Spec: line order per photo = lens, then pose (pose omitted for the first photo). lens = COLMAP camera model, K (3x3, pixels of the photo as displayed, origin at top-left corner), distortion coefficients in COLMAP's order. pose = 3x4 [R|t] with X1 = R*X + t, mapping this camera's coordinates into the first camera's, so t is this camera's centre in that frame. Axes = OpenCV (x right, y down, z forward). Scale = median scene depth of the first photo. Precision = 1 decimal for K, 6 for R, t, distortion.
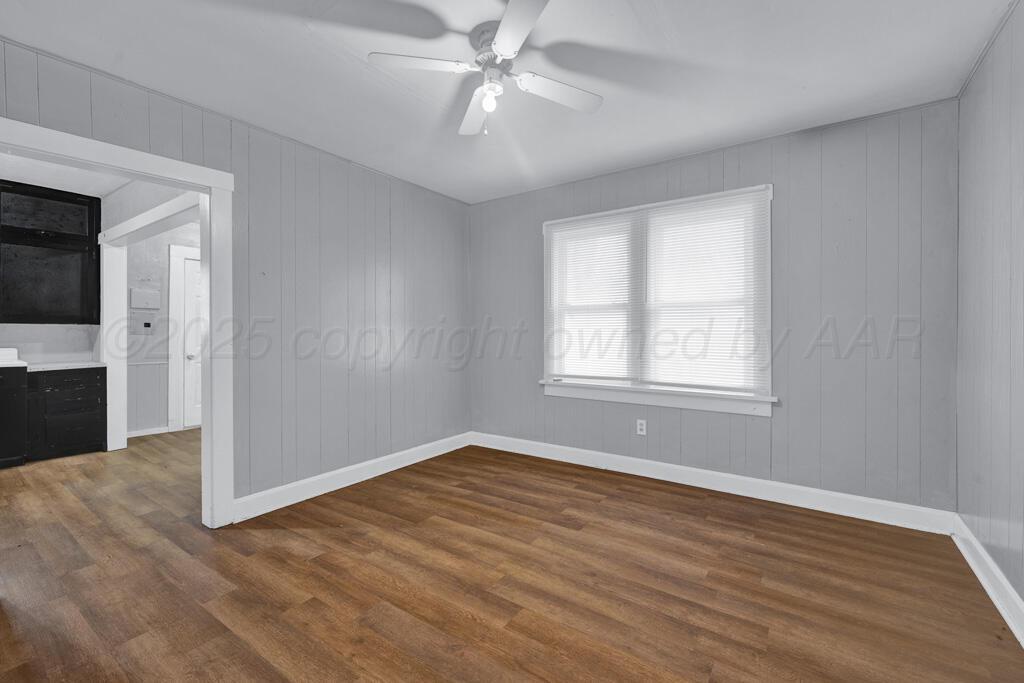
lens RADIAL K [[442.5, 0, 507.4], [0, 442.5, 330.4], [0, 0, 1]] dist [0.002239, 0.000406]
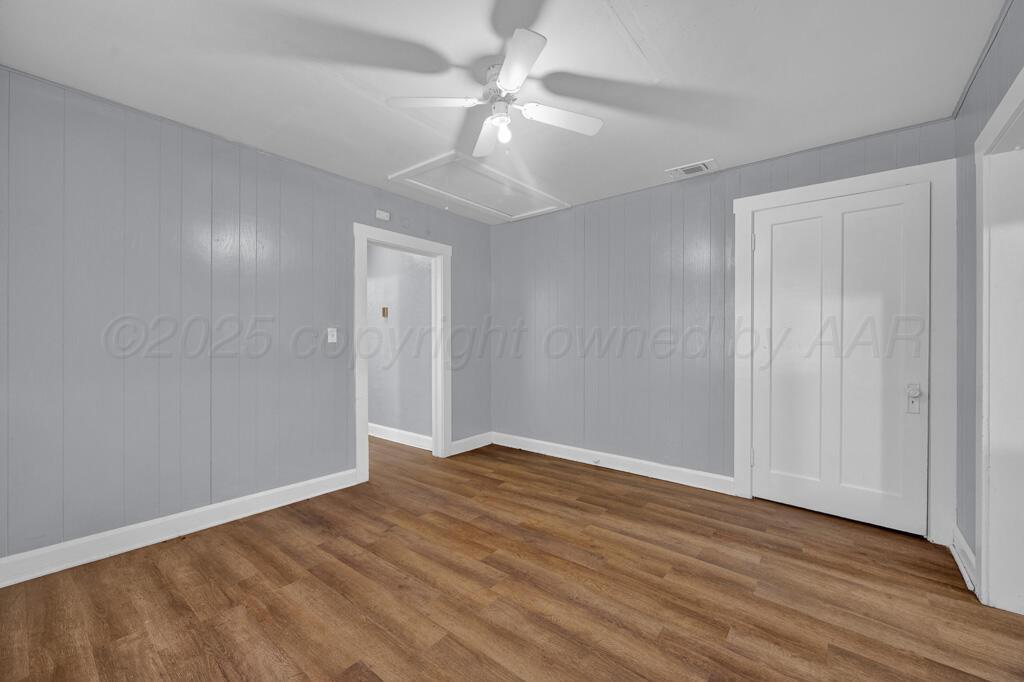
lens RADIAL K [[411.3, 0, 511.9], [0, 411.3, 344.8], [0, 0, 1]] dist [0.002251, 0.000182]
pose [[-0.998471, 0.003629, 0.055161, -0.108440], [0.003814, 0.999988, 0.003232, 0.006564], [-0.055148, 0.003437, -0.998472, 1.936335]]
